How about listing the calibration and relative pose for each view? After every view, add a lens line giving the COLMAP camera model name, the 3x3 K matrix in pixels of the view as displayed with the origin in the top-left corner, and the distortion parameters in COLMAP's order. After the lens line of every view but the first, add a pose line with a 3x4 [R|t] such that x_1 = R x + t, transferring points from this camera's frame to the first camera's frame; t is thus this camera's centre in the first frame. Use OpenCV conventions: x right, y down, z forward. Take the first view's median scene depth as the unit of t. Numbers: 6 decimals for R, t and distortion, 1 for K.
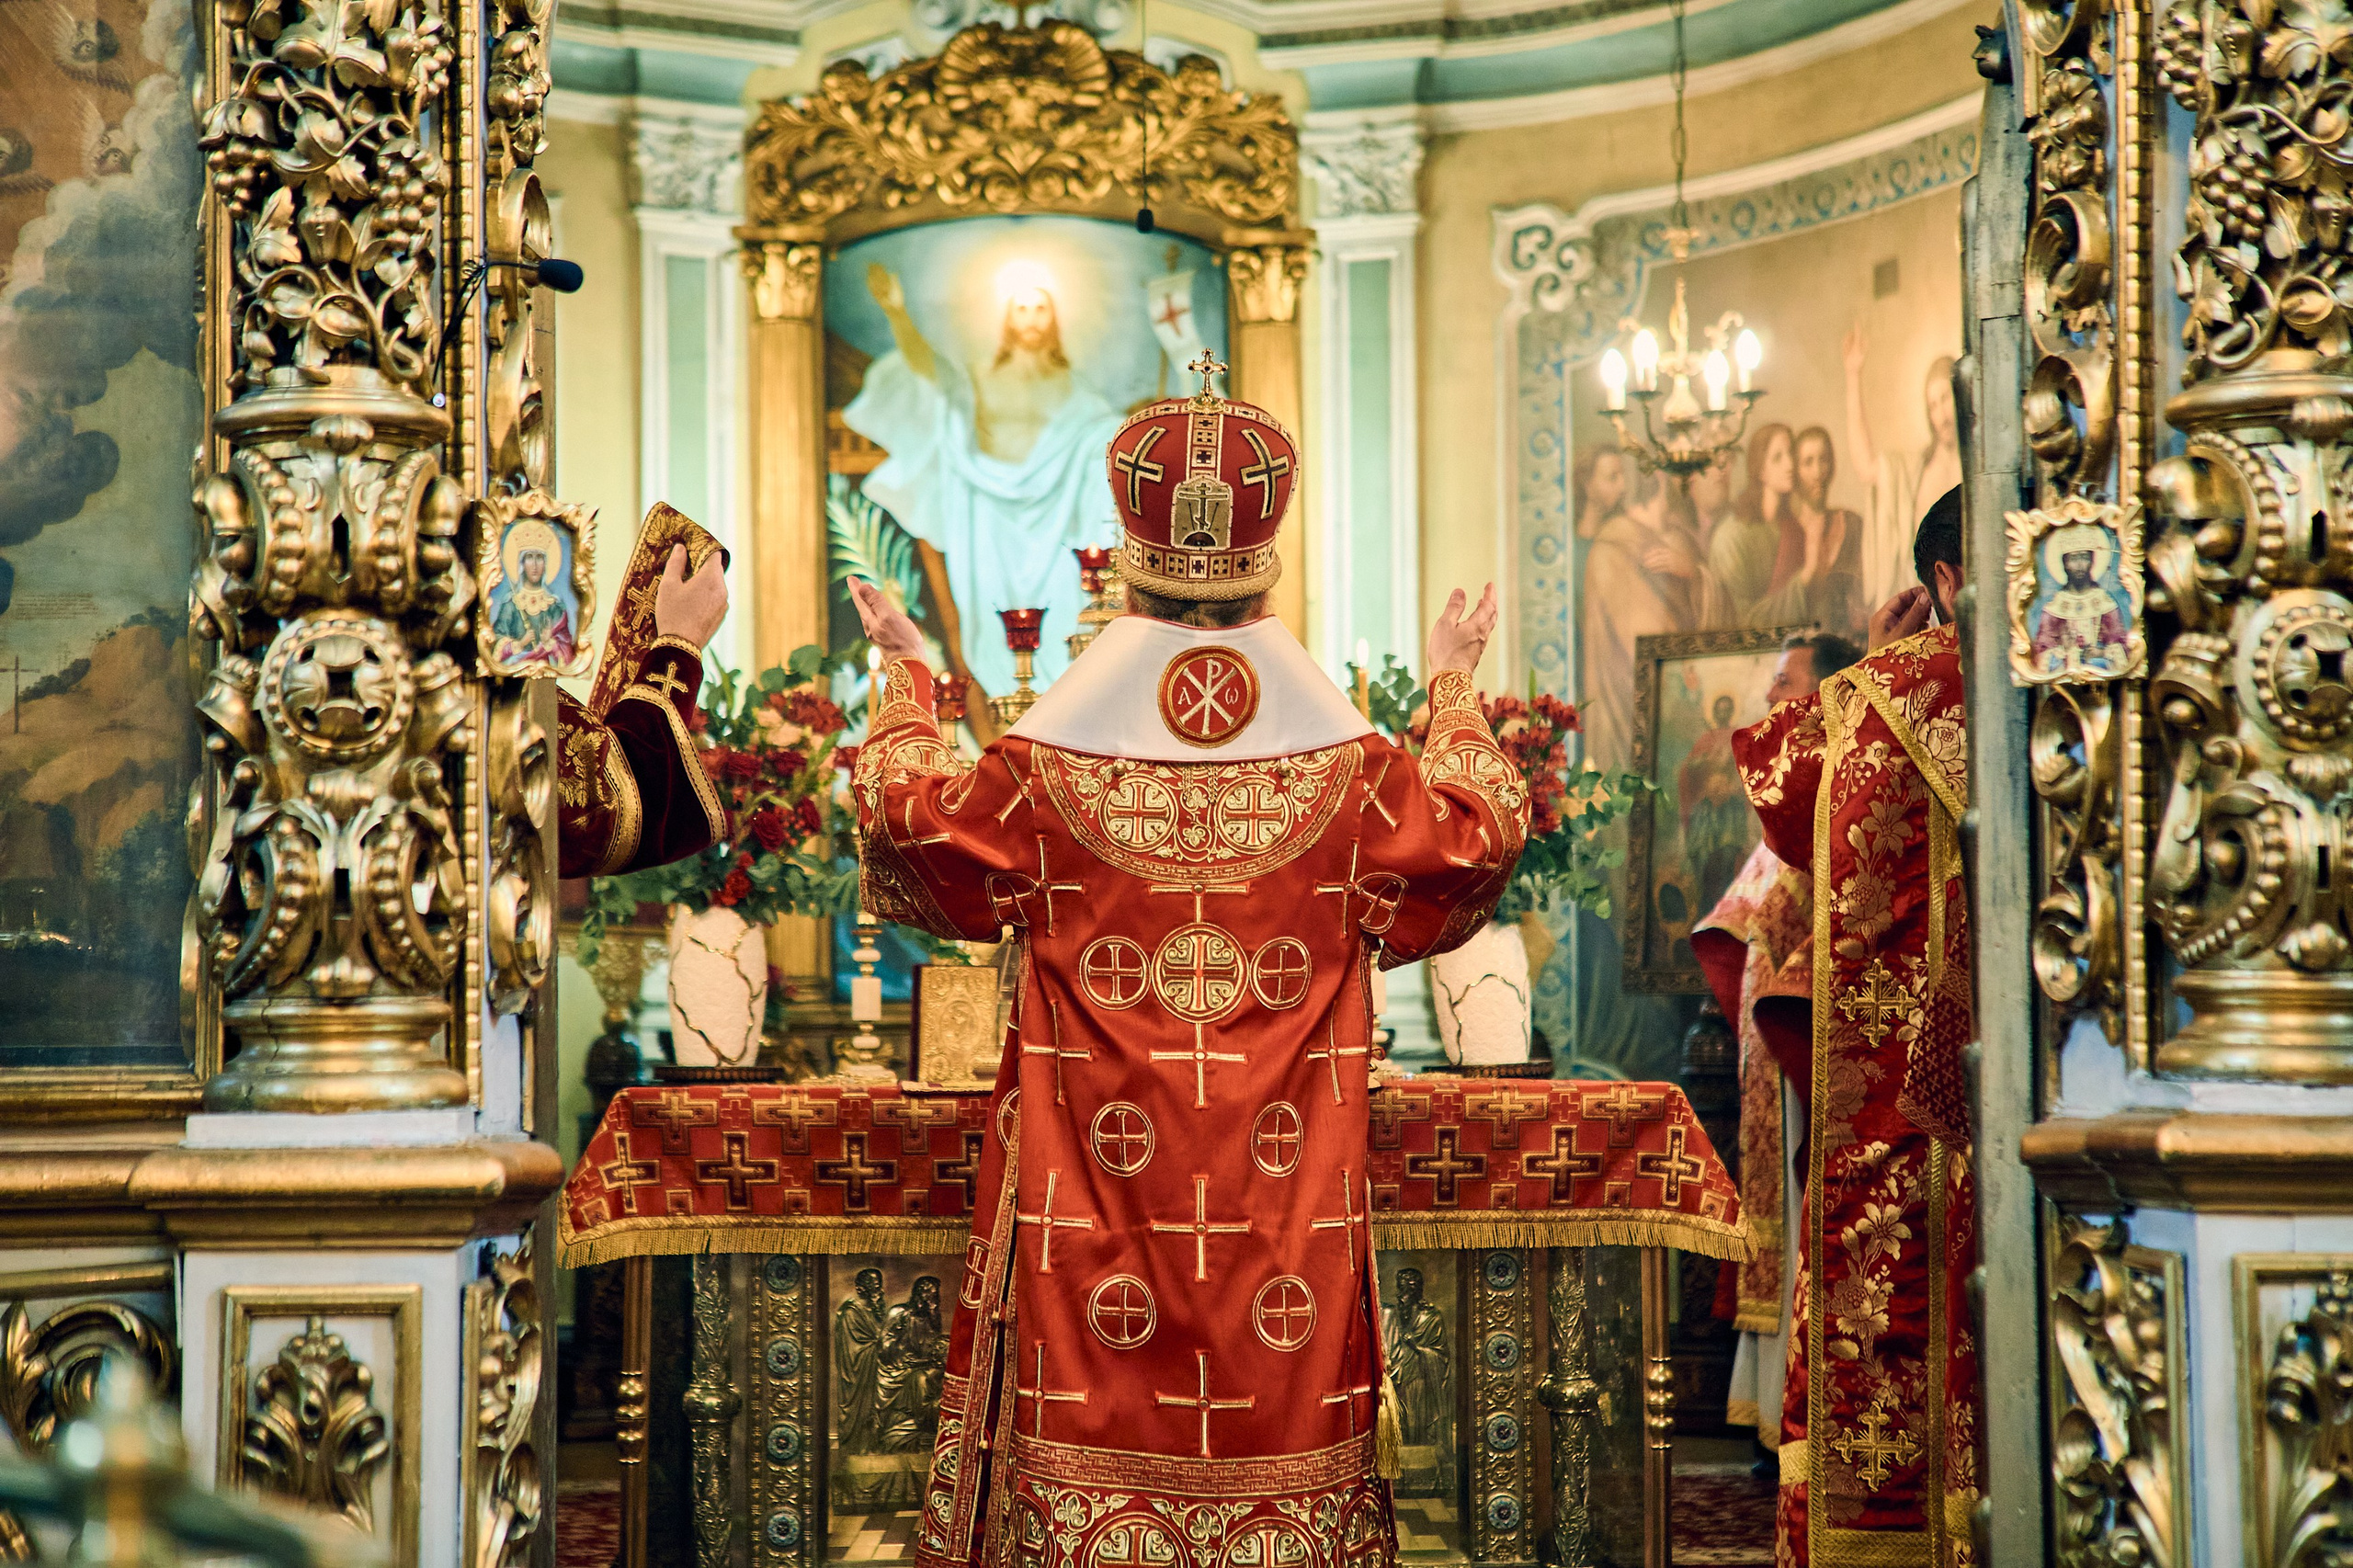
lens RADIAL K [[4444.3, 0, 1157.2], [0, 4444.3, 765.8], [0, 0, 1]] dist [0.197100, 0.014767]
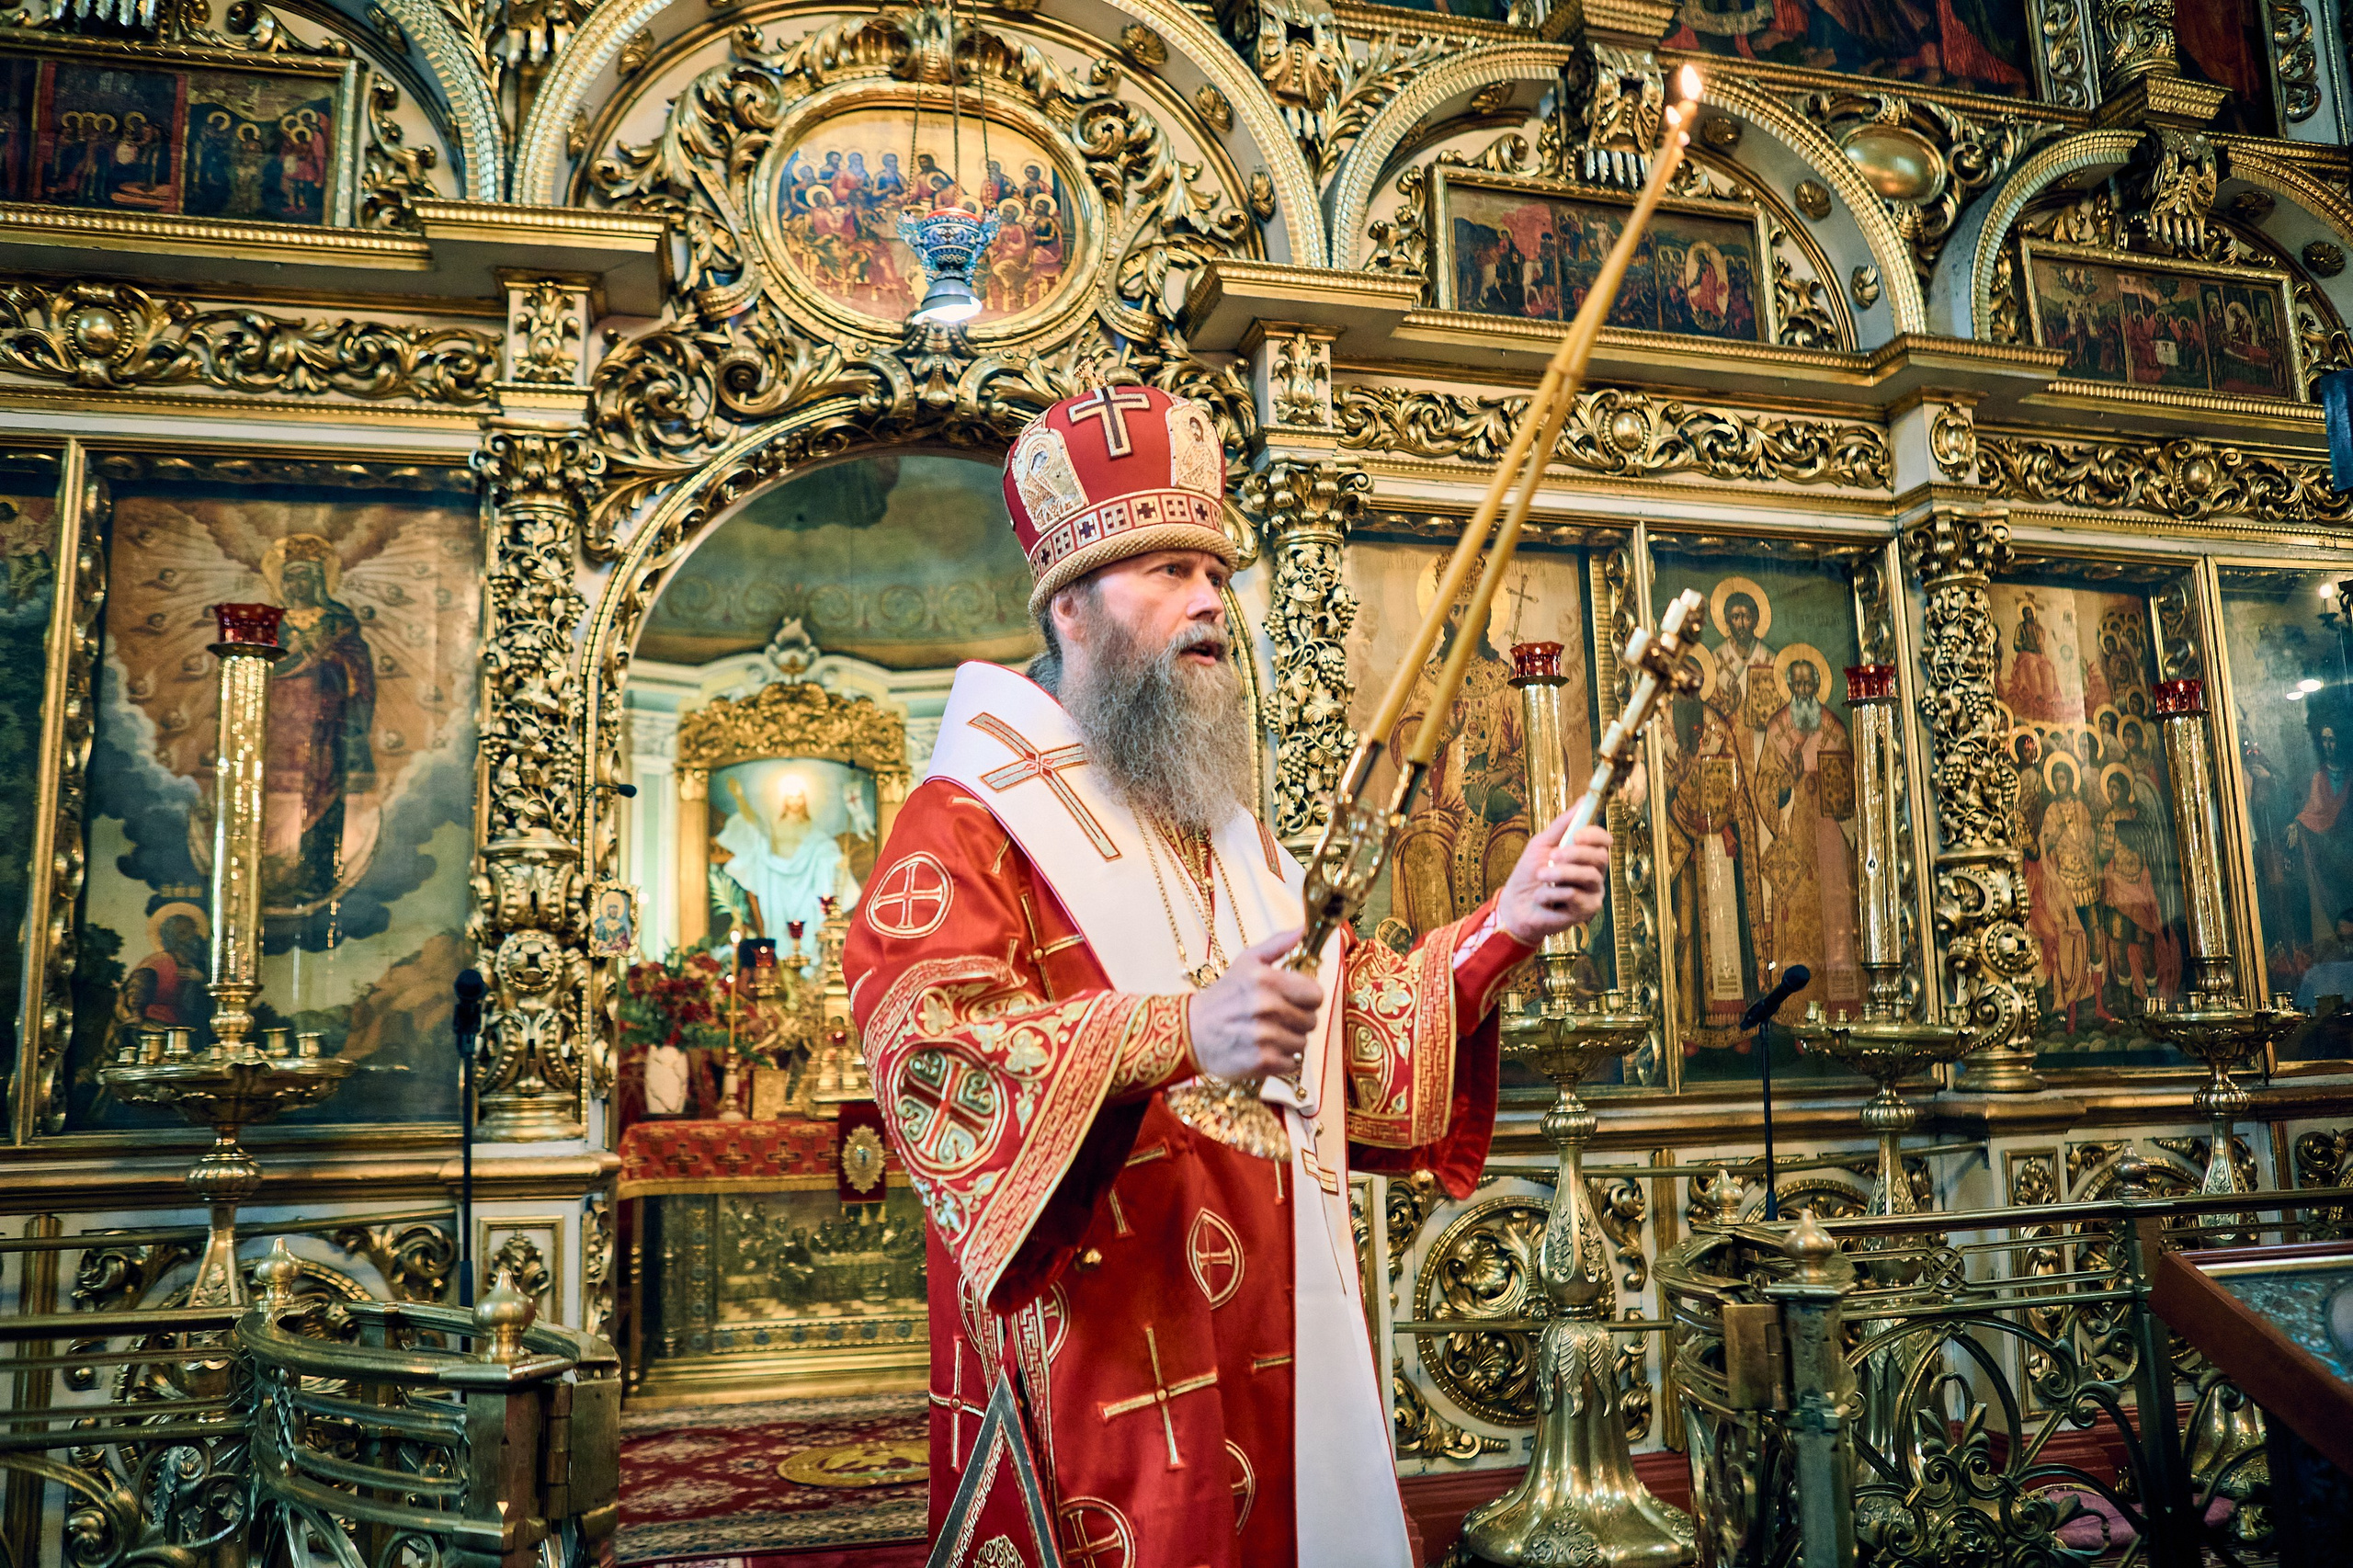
lens RADIAL K [[1795.4, 0, 1175.2], [0, 1795.4, 797.4], [0, 0, 1]] dist [-0.097903, 0.091064]
pose [[0.982184, 0.008093, 0.187746, -0.023131], [0.010709, 0.995039, -0.098912, -0.007622], [-0.187615, 0.099160, 0.977225, 0.002491]]
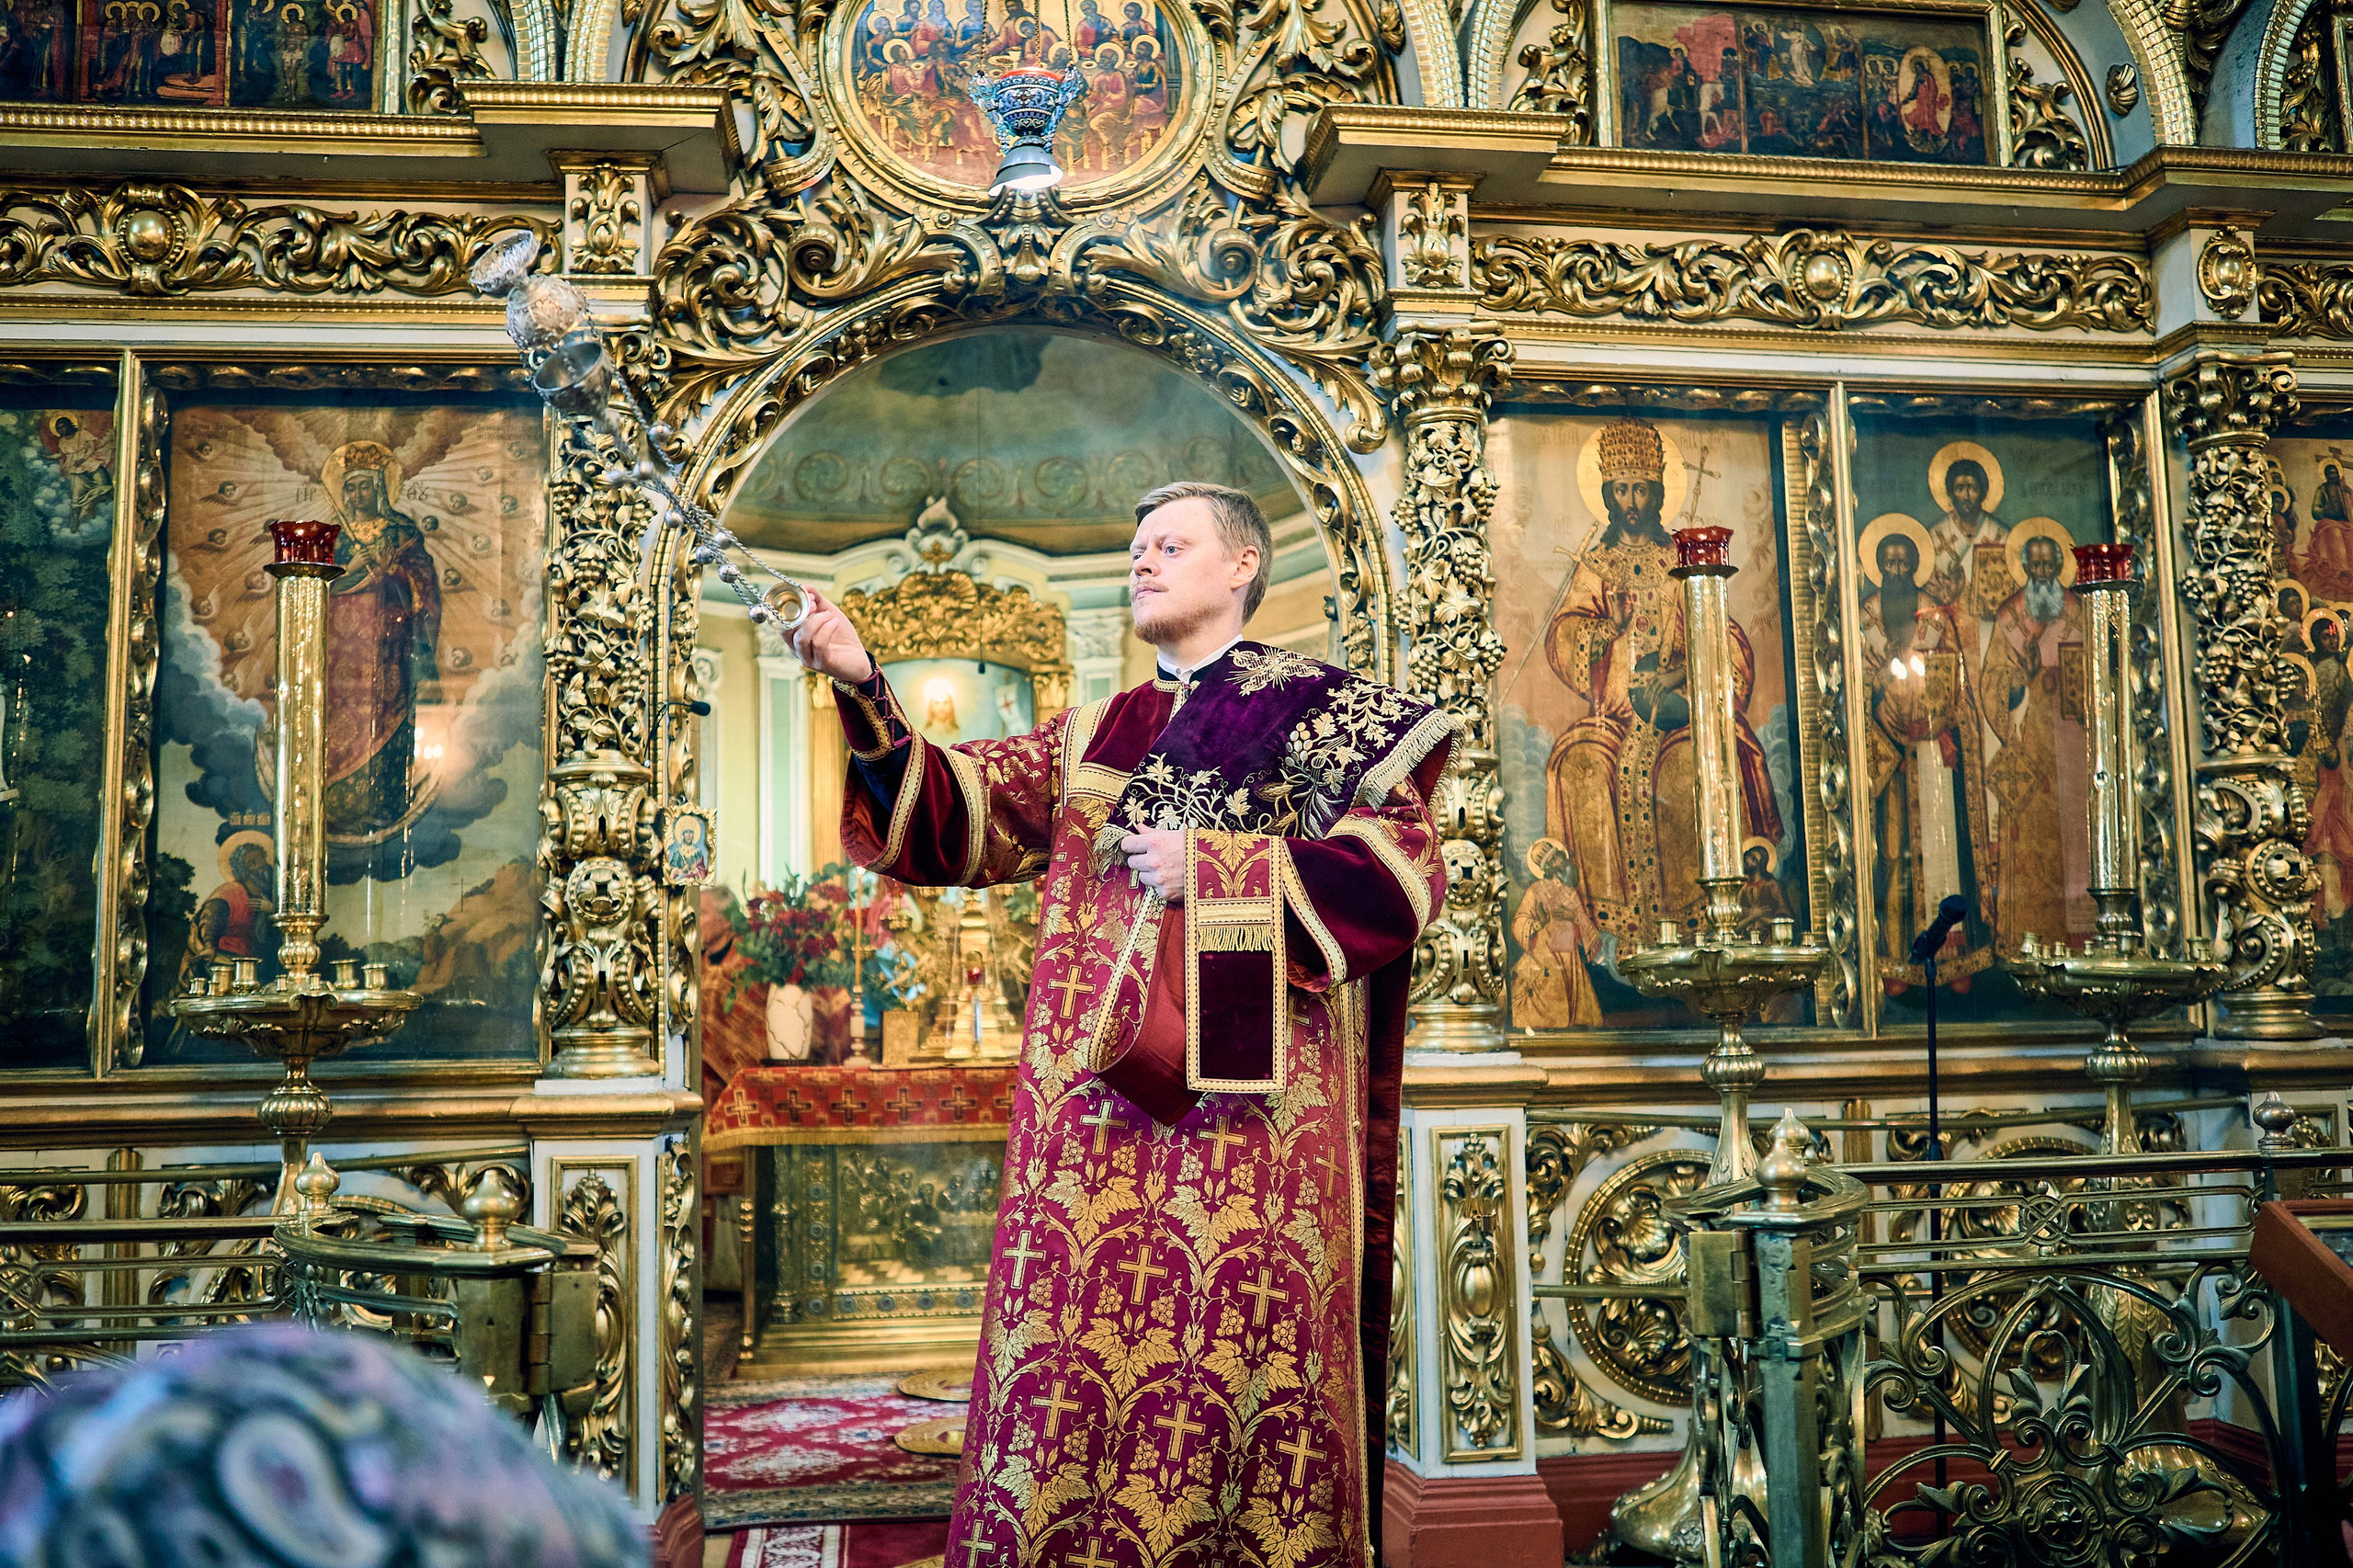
lens RADIAL K [[2143.4, 0, 1169.1], [0, 2143.4, 789.5], [0, 0, 1]] dist [-0.084162, 0.116306]
pose [[0.997609, -0.007639, 0.068686, 0.029545], [0.011491, 0.998373, -0.055855, -0.005116], [-0.068148, 0.056511, 0.996073, -0.096645]]
